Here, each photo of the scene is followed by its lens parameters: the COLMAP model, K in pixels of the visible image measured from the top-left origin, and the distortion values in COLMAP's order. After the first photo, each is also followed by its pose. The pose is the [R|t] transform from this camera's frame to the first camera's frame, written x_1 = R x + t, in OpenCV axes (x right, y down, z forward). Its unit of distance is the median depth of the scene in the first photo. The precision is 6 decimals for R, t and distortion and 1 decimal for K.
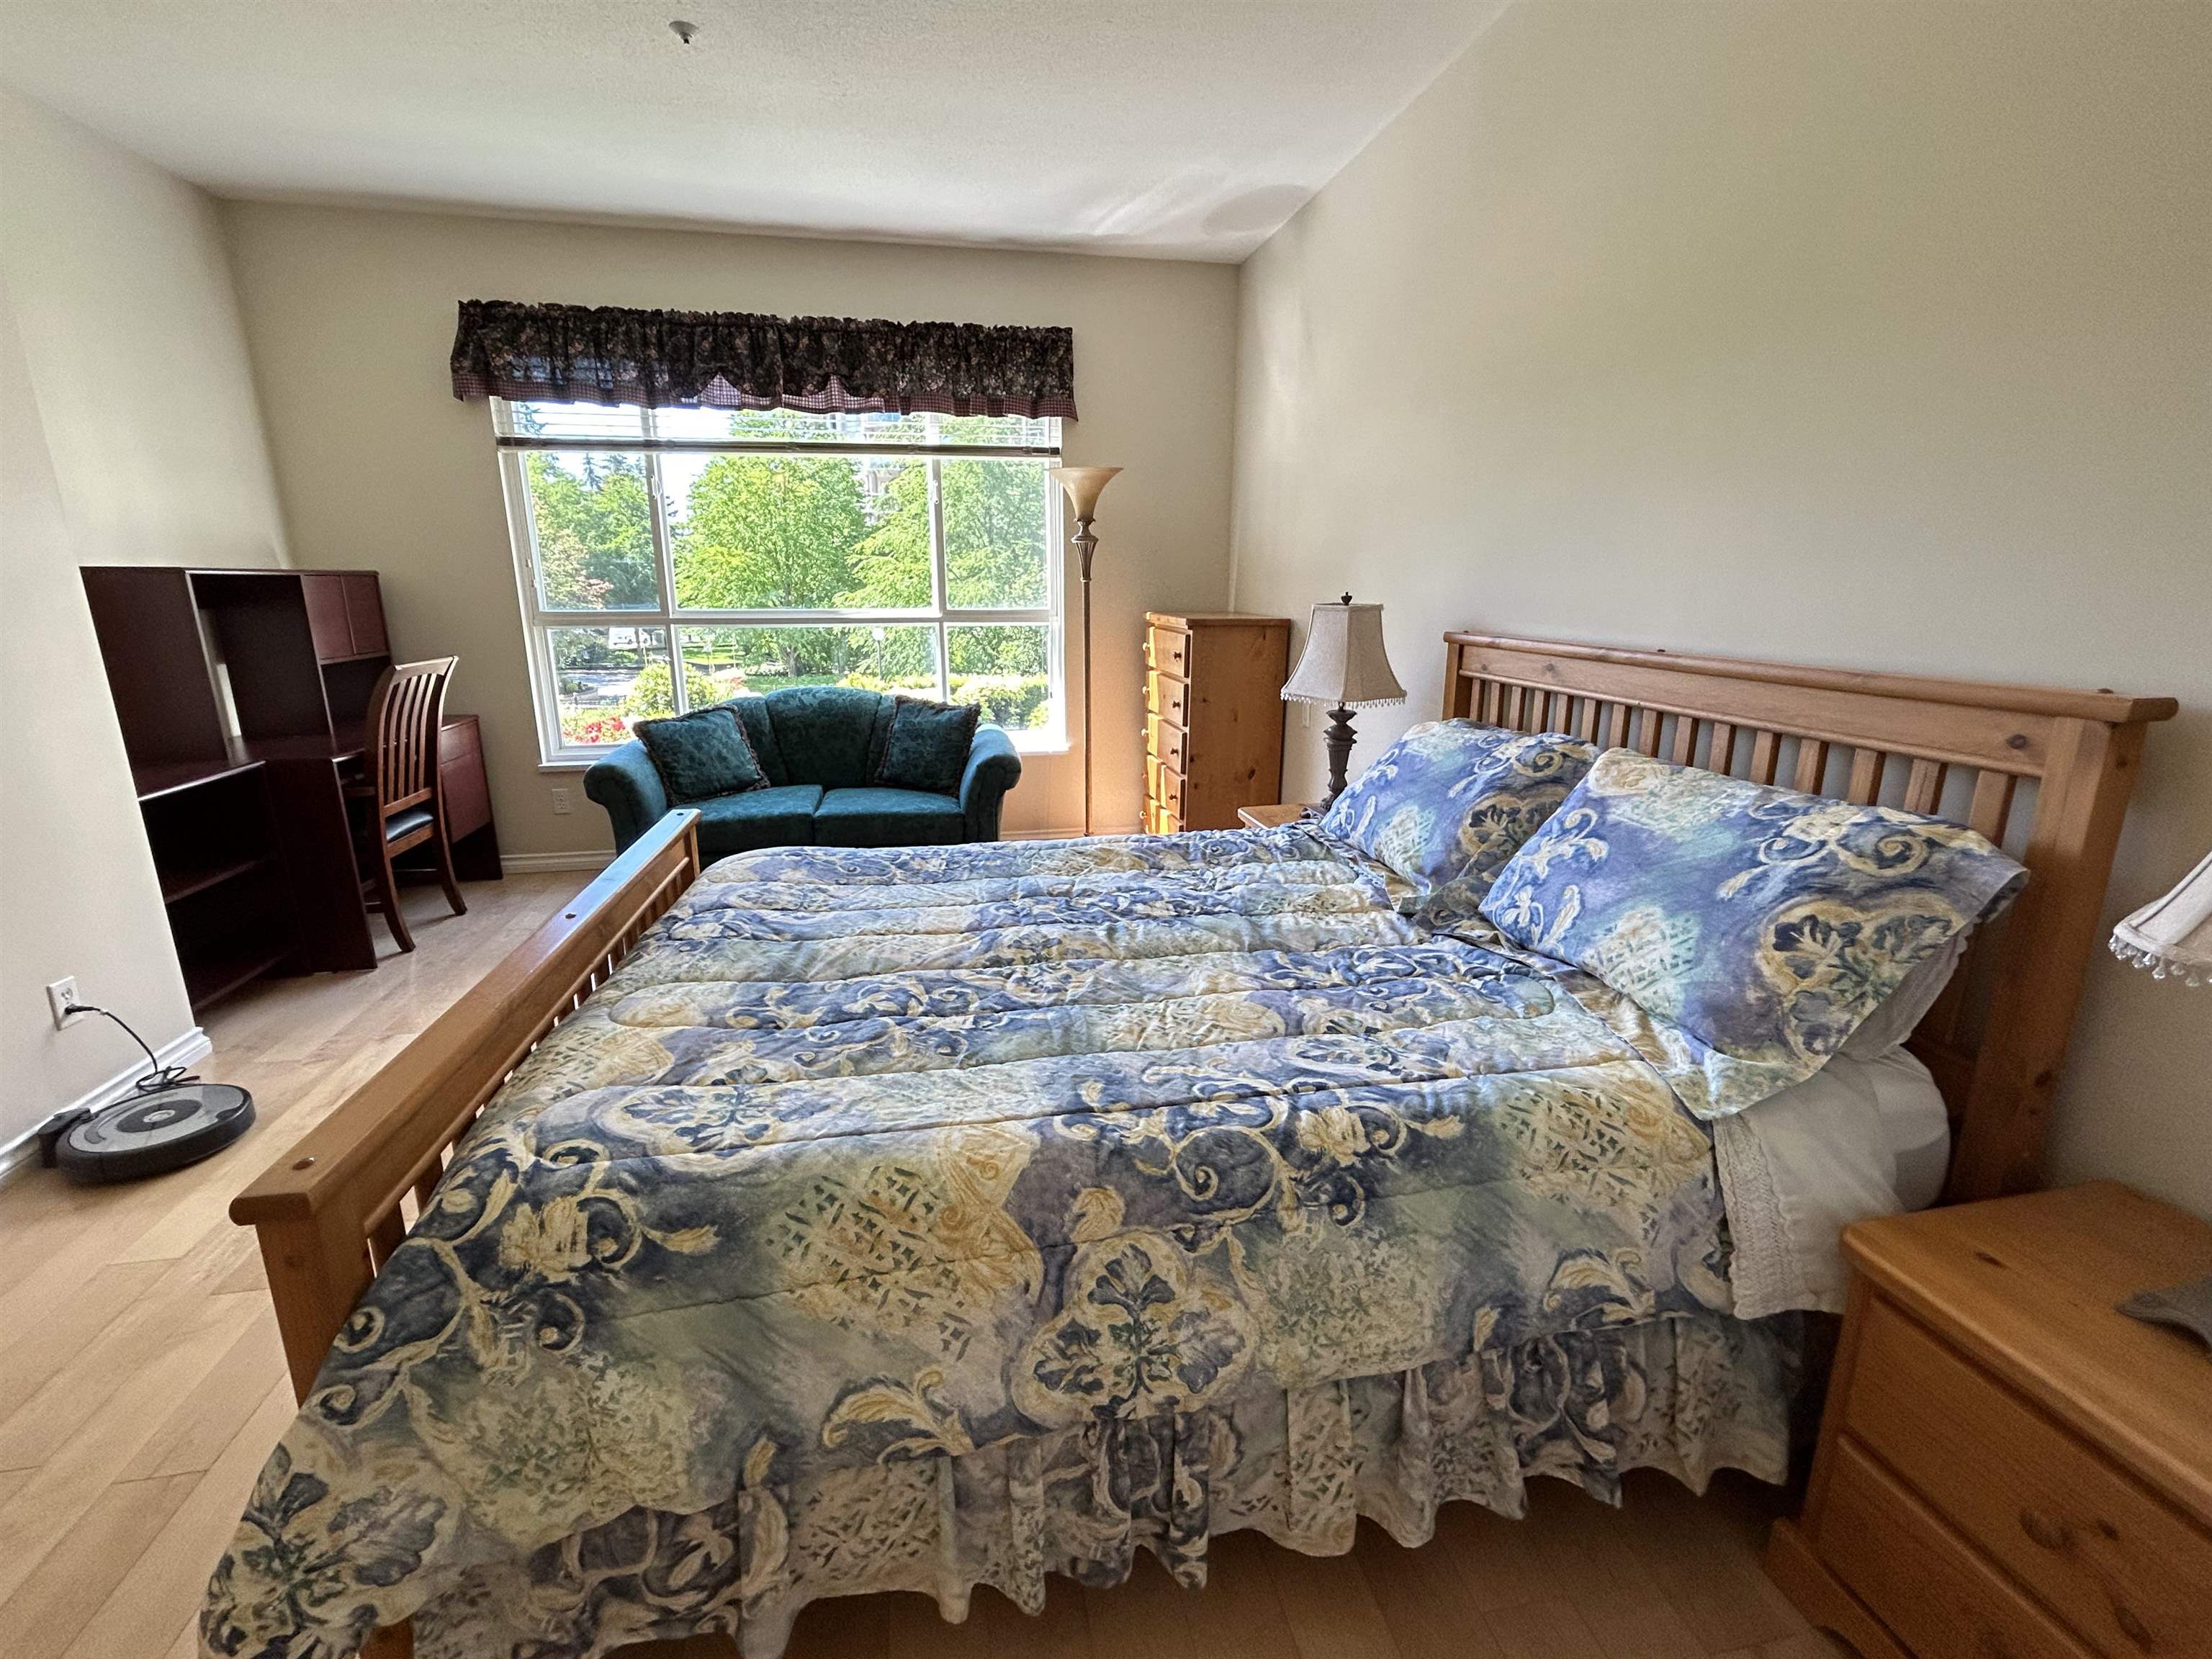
lens RADIAL K [[958.9, 0, 1106.3], [0, 958.9, 829.4], [0, 0, 1]] dist [-0.001773, -0.000132]
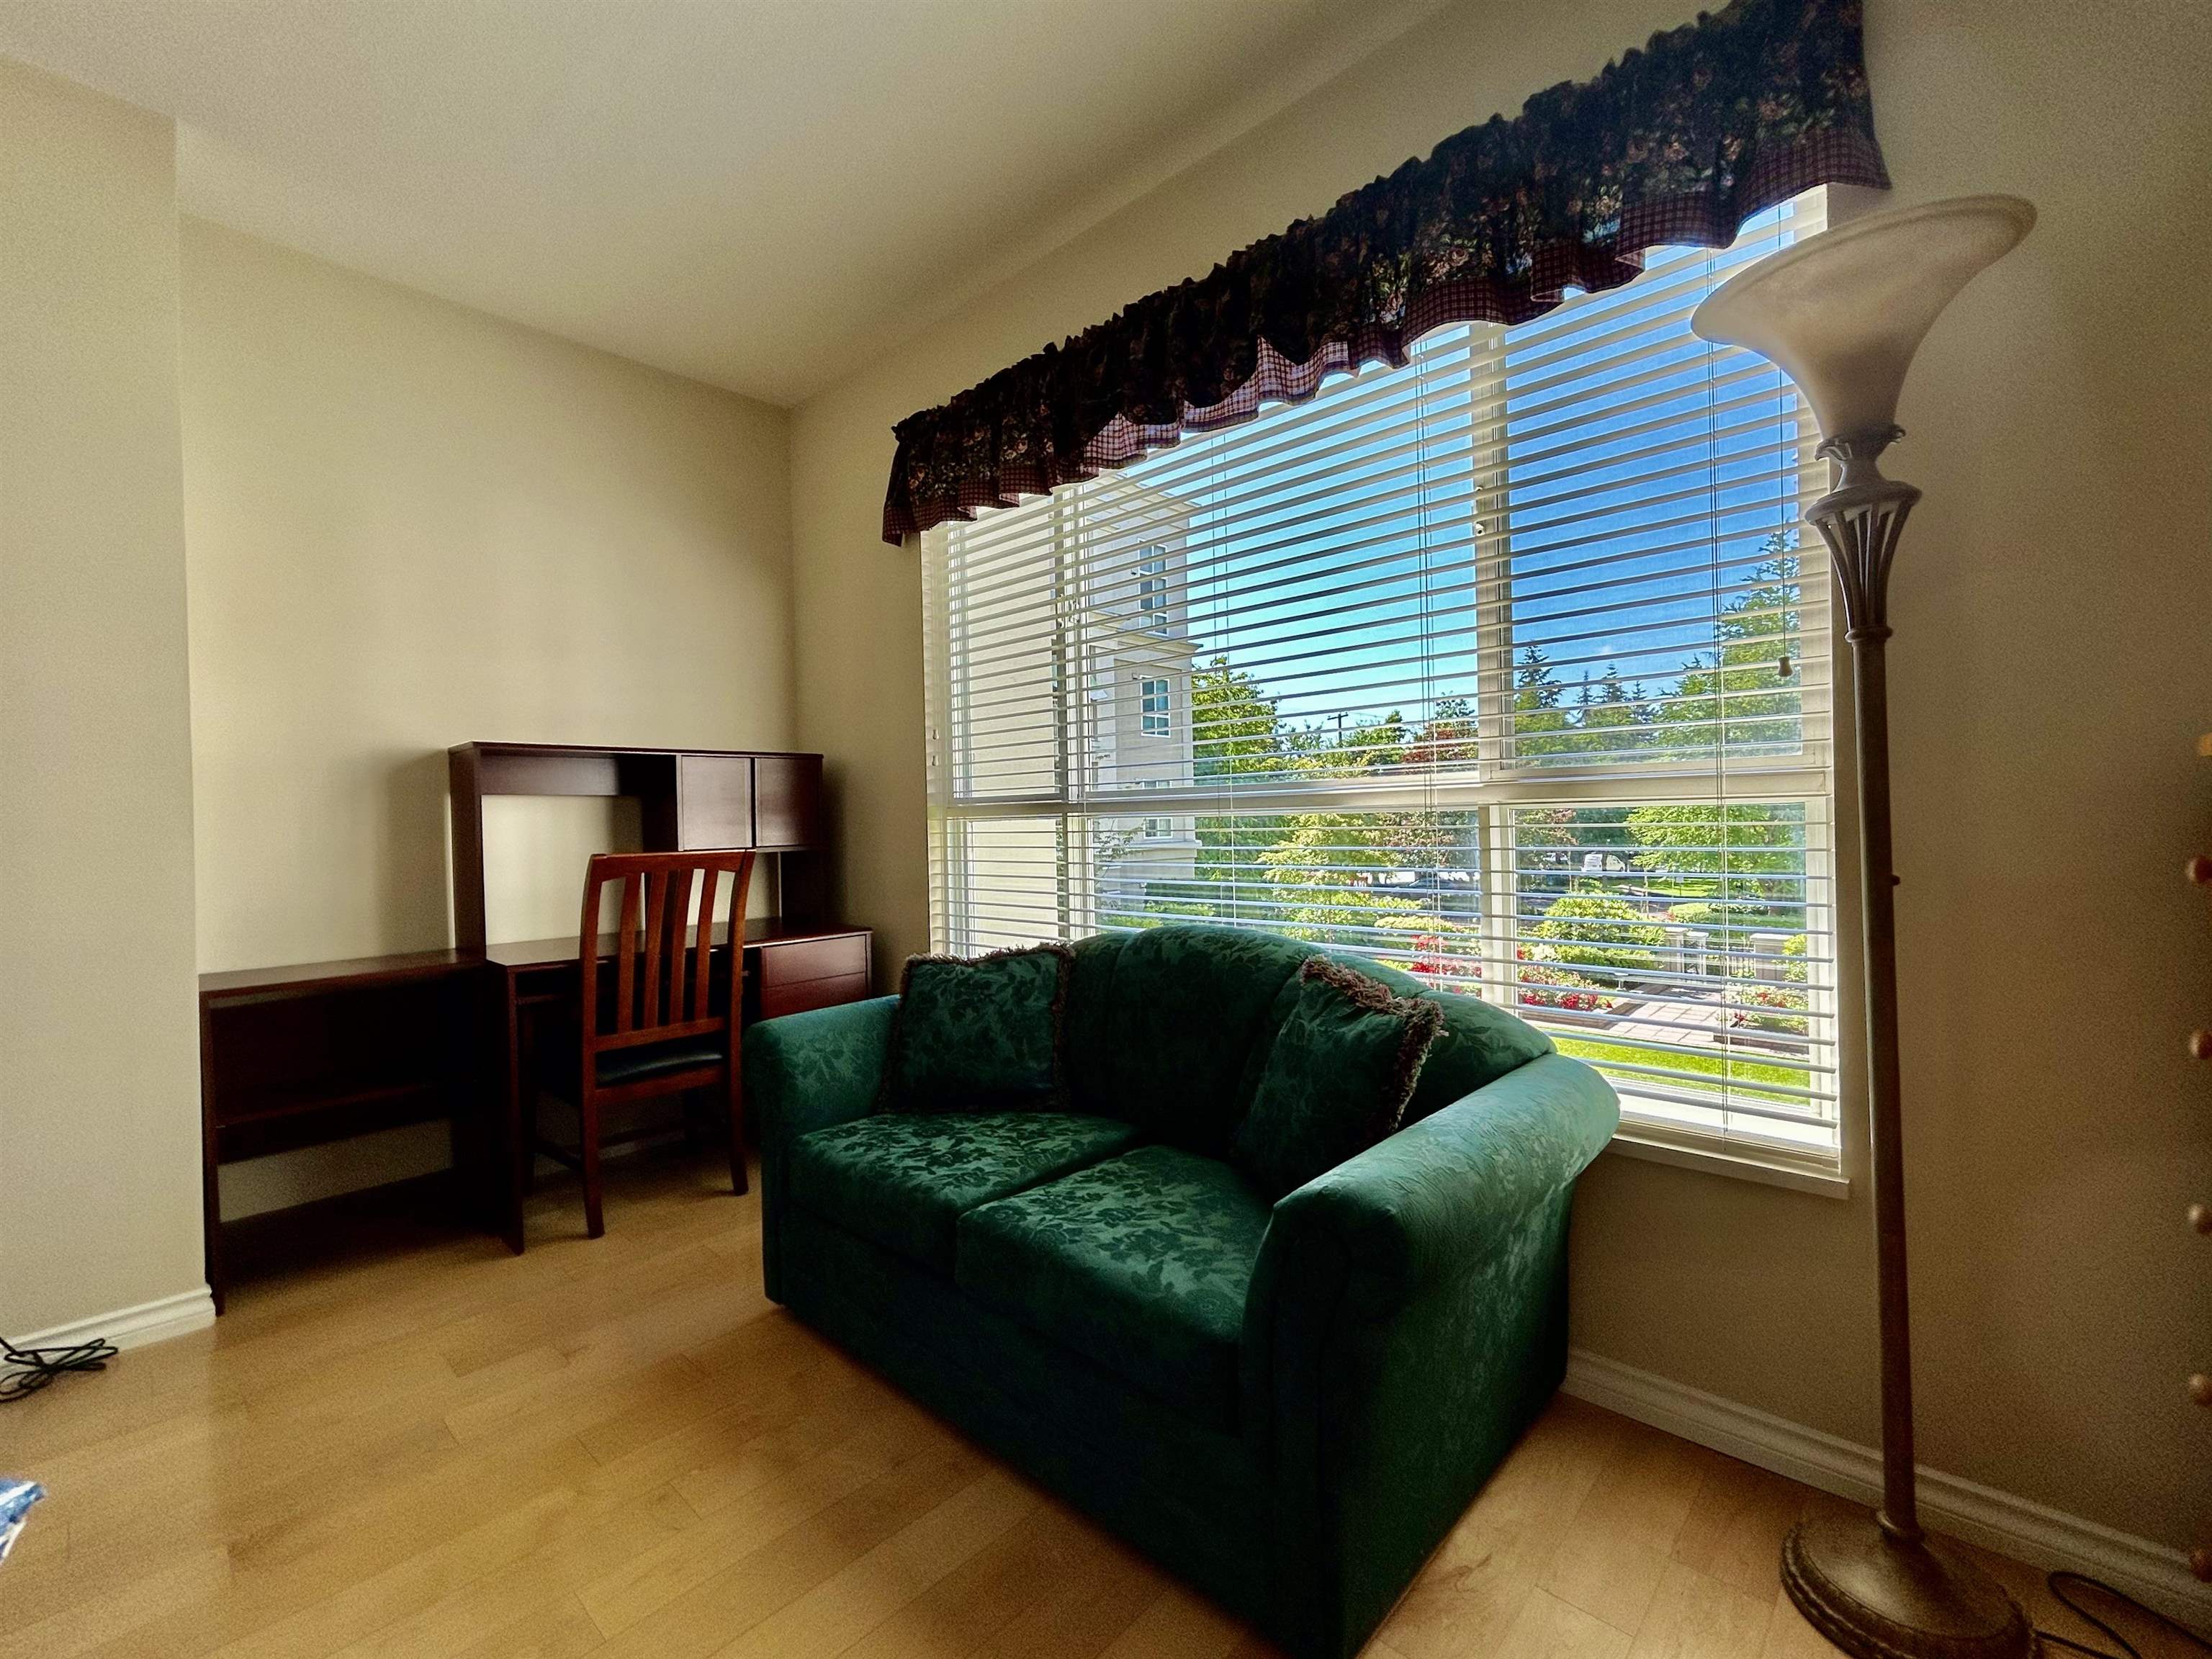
lens RADIAL K [[958.9, 0, 1100.4], [0, 958.9, 827.4], [0, 0, 1]] dist [-0.001773, -0.000132]
pose [[0.569402, -0.008674, -0.822013, 0.093464], [-0.179984, 0.974368, -0.134954, -0.130290], [0.802114, 0.224792, 0.553246, 0.715383]]
